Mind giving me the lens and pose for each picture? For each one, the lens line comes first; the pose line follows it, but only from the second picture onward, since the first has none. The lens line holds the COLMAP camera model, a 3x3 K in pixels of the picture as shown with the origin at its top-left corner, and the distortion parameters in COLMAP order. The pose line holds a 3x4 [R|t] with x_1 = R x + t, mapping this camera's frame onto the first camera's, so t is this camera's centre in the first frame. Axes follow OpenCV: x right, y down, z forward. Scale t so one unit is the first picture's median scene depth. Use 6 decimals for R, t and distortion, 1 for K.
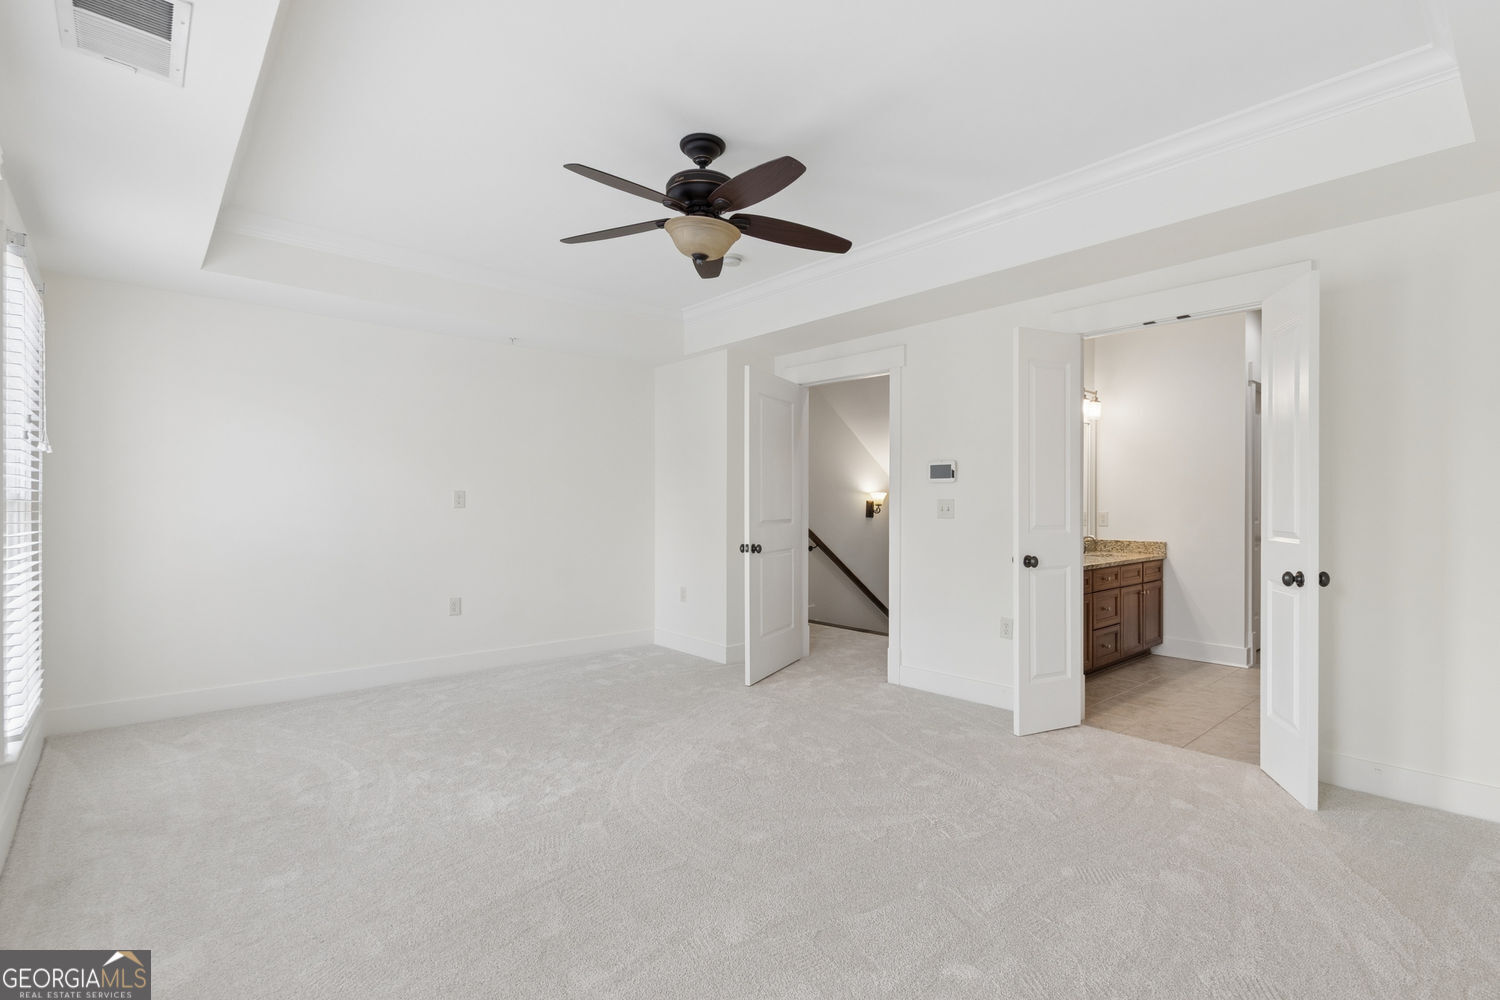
lens RADIAL K [[710.5, 0, 748.0], [0, 710.5, 505.6], [0, 0, 1]] dist [0.015547, -0.008645]
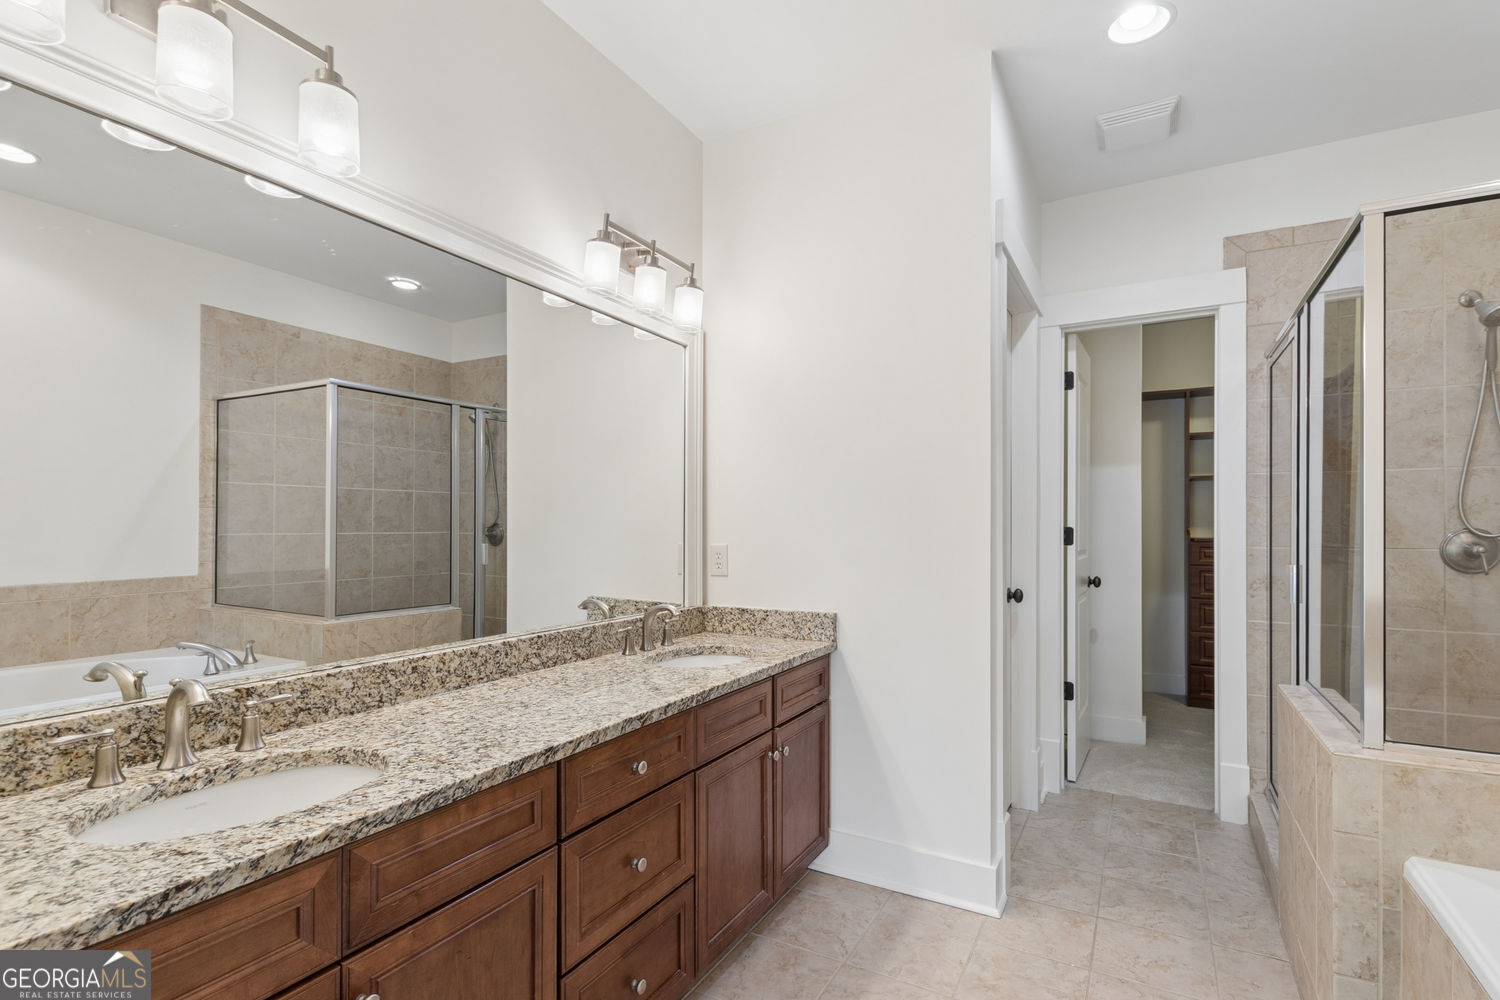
lens RADIAL K [[710.5, 0, 756.6], [0, 710.5, 524.9], [0, 0, 1]] dist [0.015547, -0.008645]
pose [[0.942836, 0.000240, 0.333258, 0.396971], [0.001270, 0.999990, -0.004312, -0.001907], [-0.333255, 0.004489, 0.942826, 0.607716]]
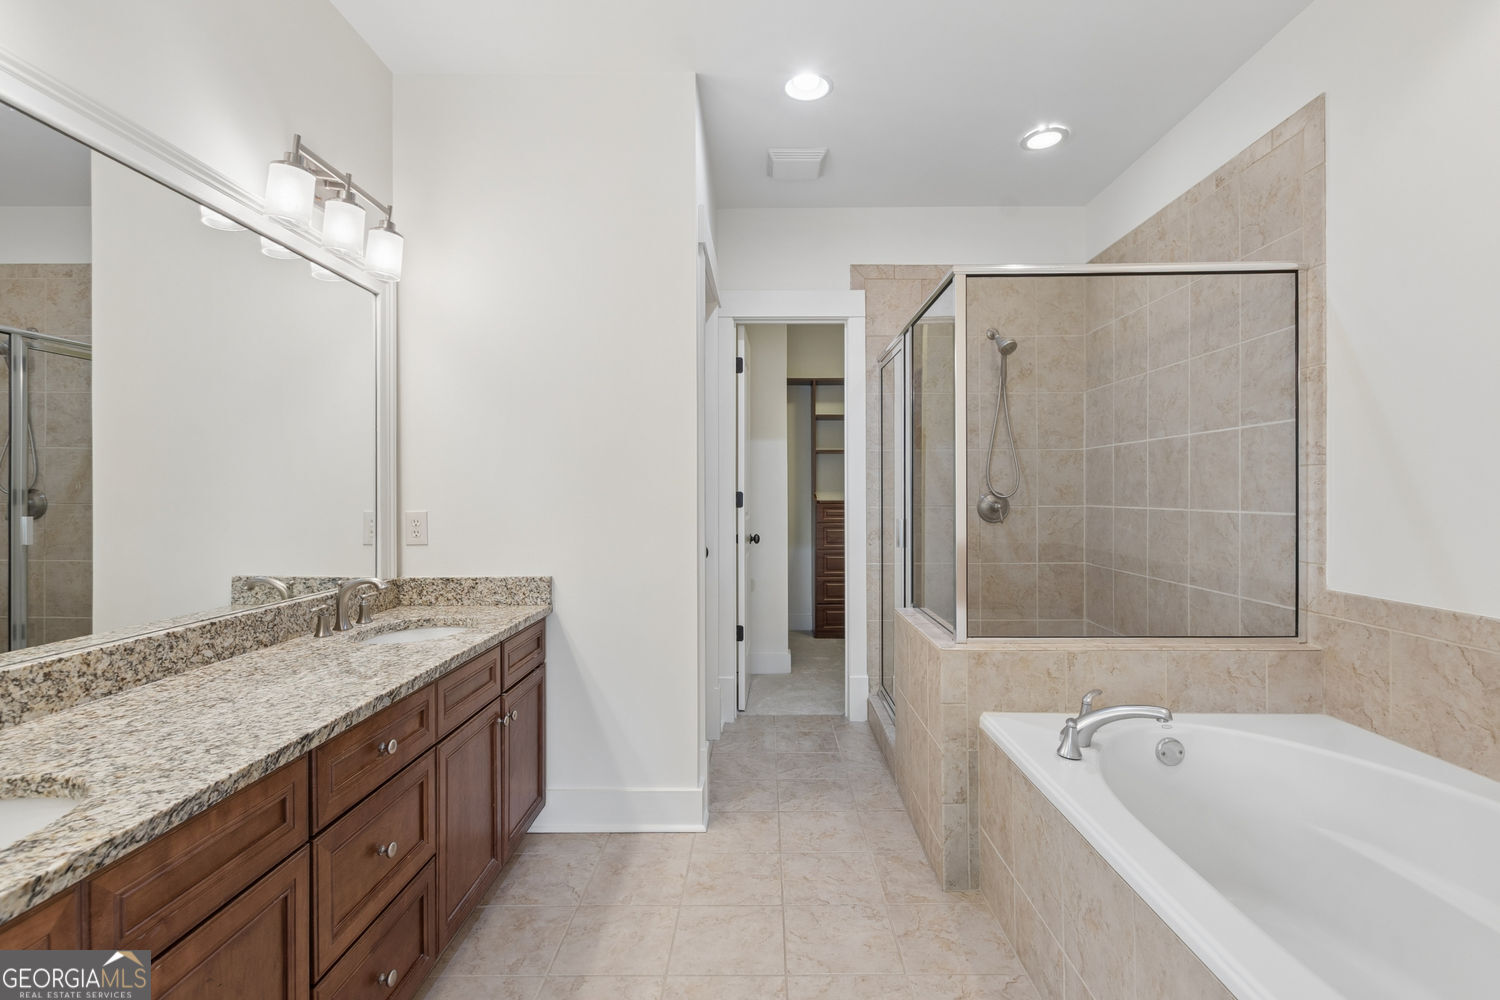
lens RADIAL K [[710.5, 0, 765.2], [0, 710.5, 493.1], [0, 0, 1]] dist [0.015547, -0.008645]
pose [[0.661815, -0.004097, 0.749656, 0.342023], [0.005771, 0.999983, 0.000371, -0.001174], [-0.749645, 0.004081, 0.661827, 0.607538]]
